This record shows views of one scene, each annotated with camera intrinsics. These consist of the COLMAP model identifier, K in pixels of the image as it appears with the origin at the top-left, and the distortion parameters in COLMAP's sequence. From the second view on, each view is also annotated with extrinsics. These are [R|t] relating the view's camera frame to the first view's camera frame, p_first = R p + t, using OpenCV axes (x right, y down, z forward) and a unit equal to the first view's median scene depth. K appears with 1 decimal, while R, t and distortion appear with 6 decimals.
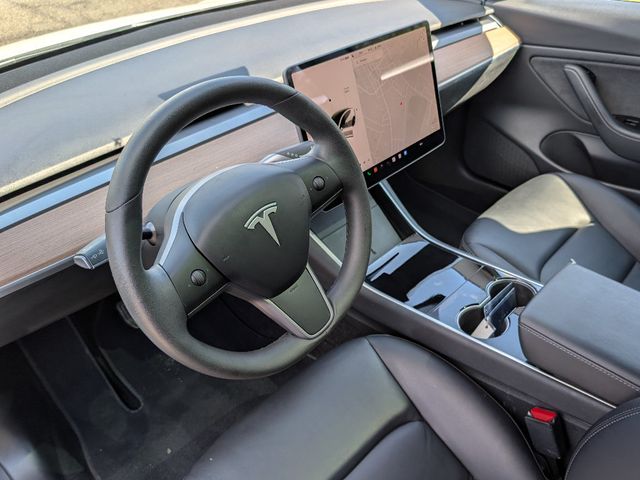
lens RADIAL K [[521.4, 0, 320.0], [0, 521.4, 240.0], [0, 0, 1]] dist [0.009570, 0.005820]
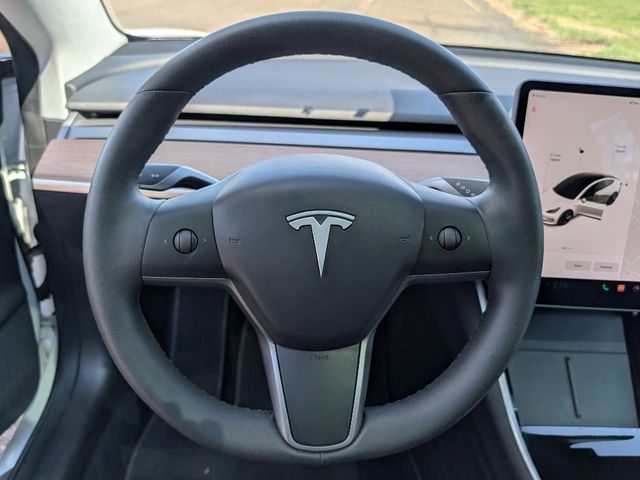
lens RADIAL K [[521.4, 0, 320.0], [0, 521.4, 240.0], [0, 0, 1]] dist [0.009570, 0.005820]
pose [[0.742663, 0.415538, -0.525147, 0.168556], [-0.477643, 0.878337, 0.019528, -0.028893], [0.469371, 0.236330, 0.850787, 0.328939]]
